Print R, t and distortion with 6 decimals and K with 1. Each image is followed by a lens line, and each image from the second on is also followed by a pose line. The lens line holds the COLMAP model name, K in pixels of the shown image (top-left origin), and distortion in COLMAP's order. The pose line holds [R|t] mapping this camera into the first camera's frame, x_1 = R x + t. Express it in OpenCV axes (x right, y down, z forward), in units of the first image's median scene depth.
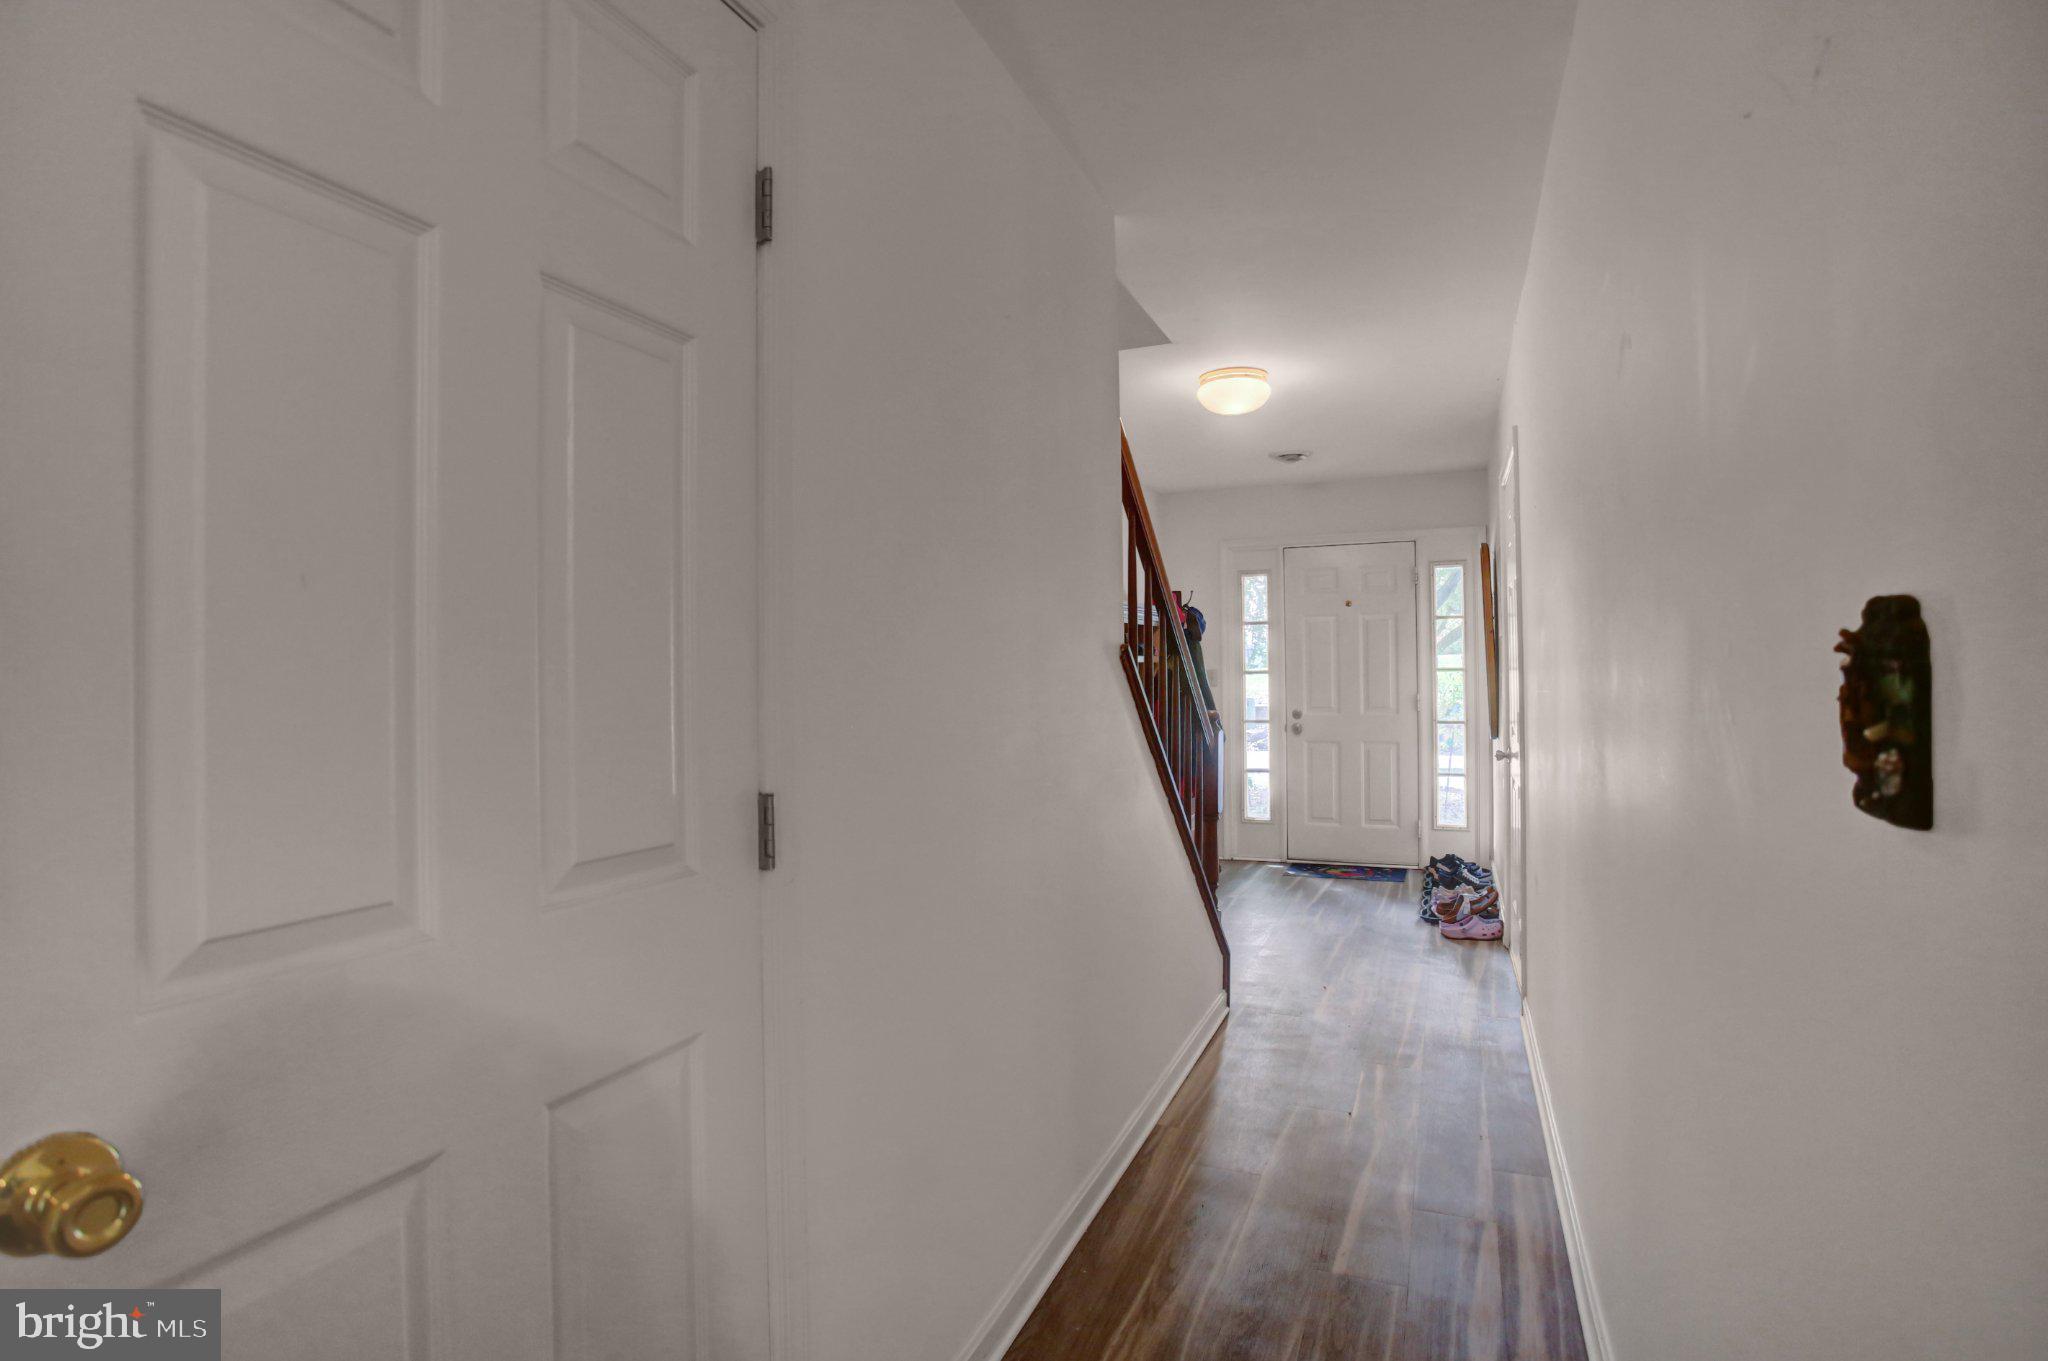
lens RADIAL K [[995.2, 0, 1035.6], [0, 995.2, 676.6], [0, 0, 1]] dist [-0.032945, 0.006855]
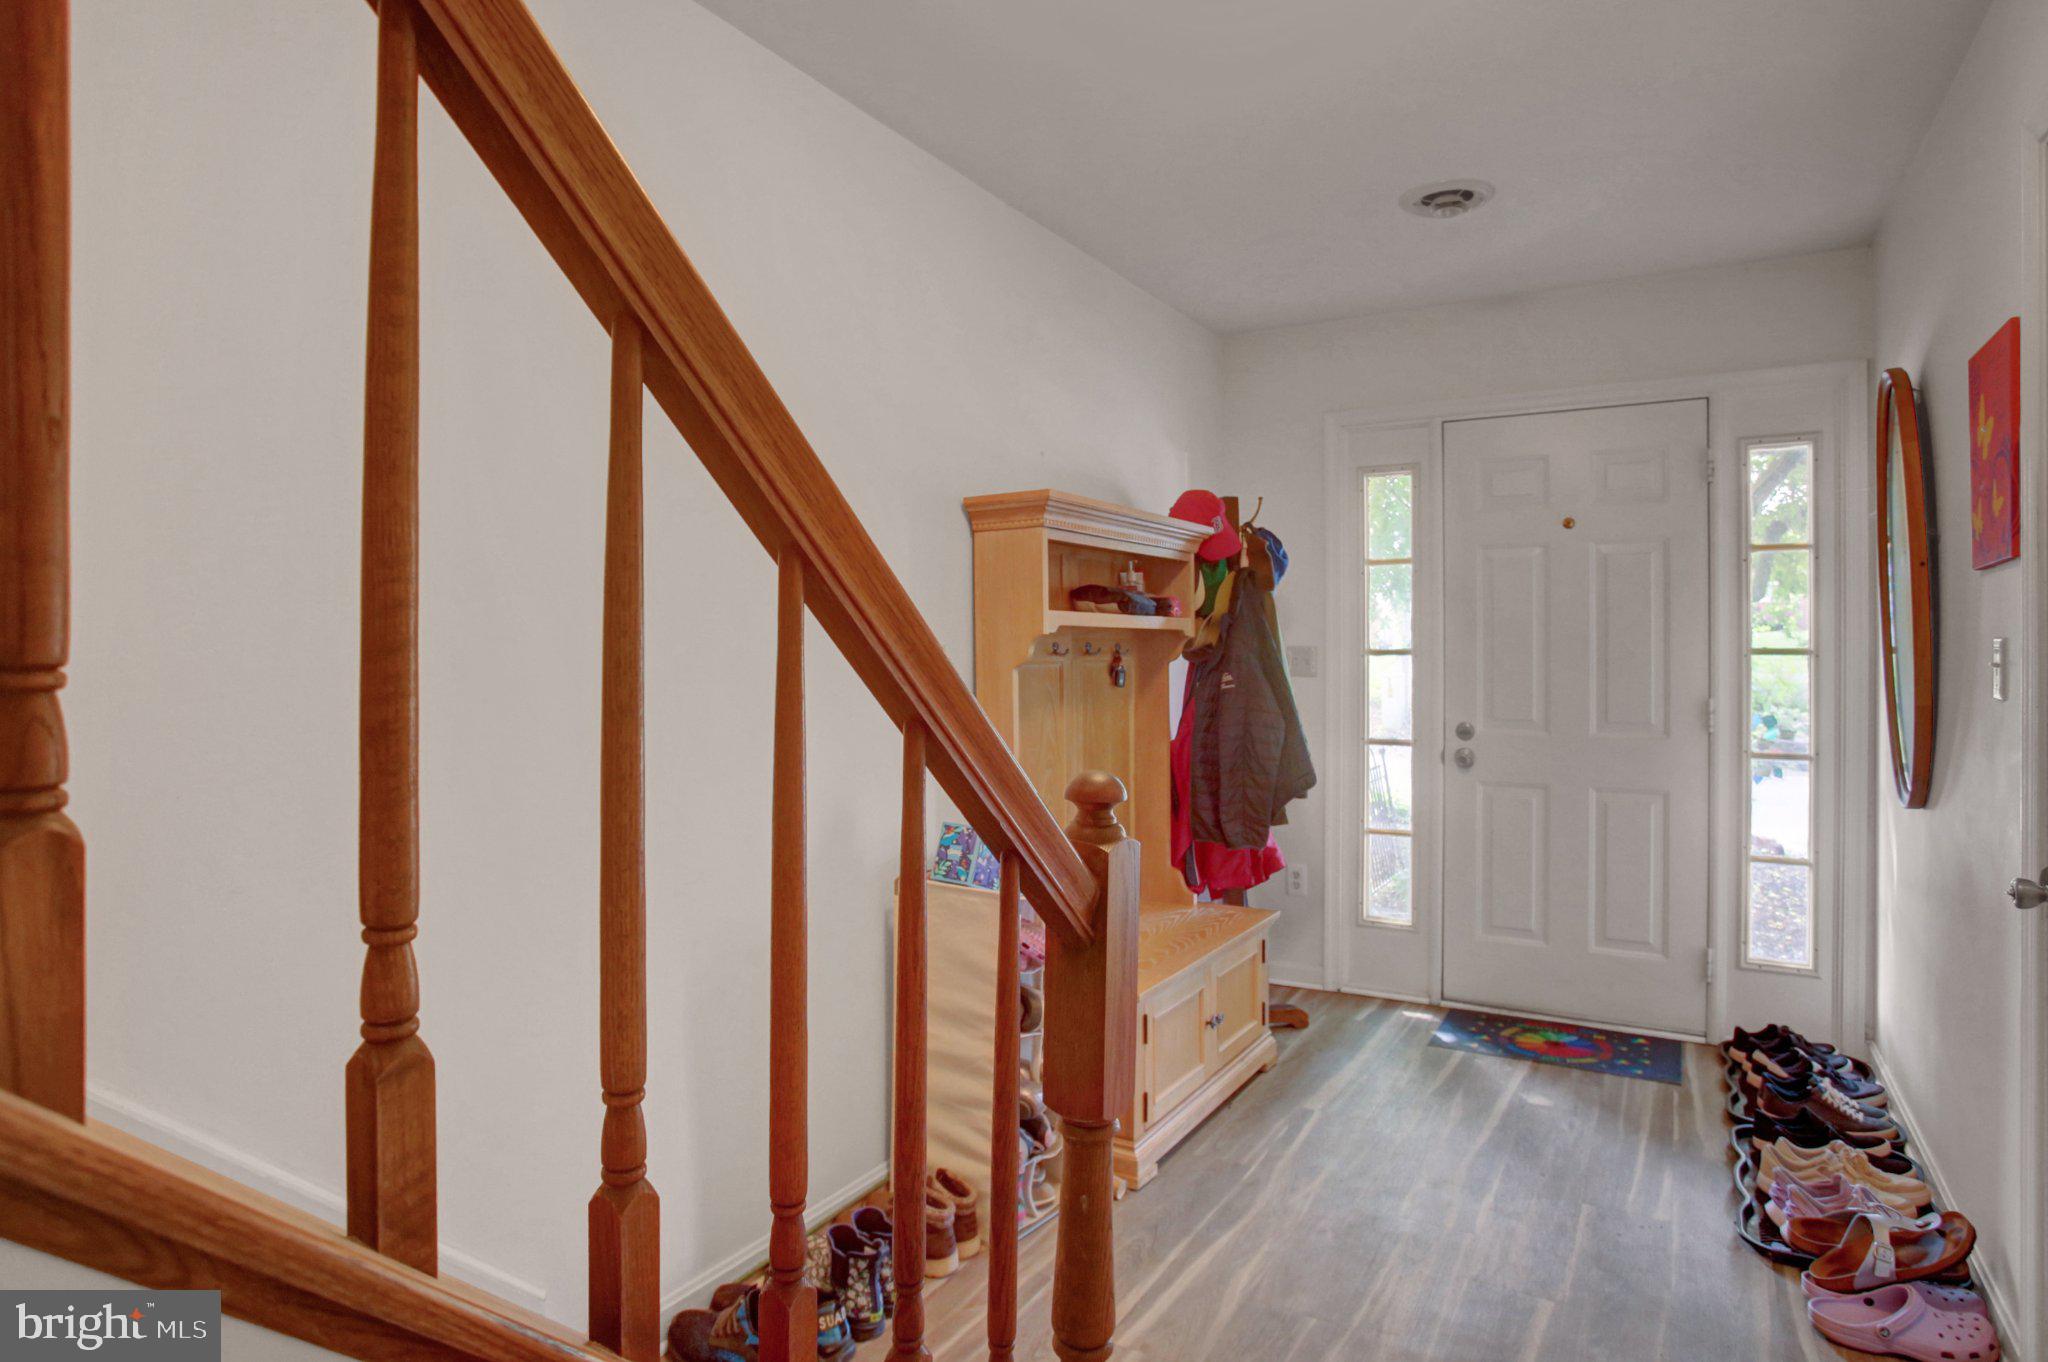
lens RADIAL K [[1154.1, 0, 1009.7], [0, 1154.1, 679.4], [0, 0, 1]] dist [-0.043374, 0.021414]
pose [[0.990365, 0.010382, -0.138095, 0.111444], [-0.007749, 0.999778, 0.019588, -0.000506], [0.138268, -0.018329, 0.990225, 0.374280]]
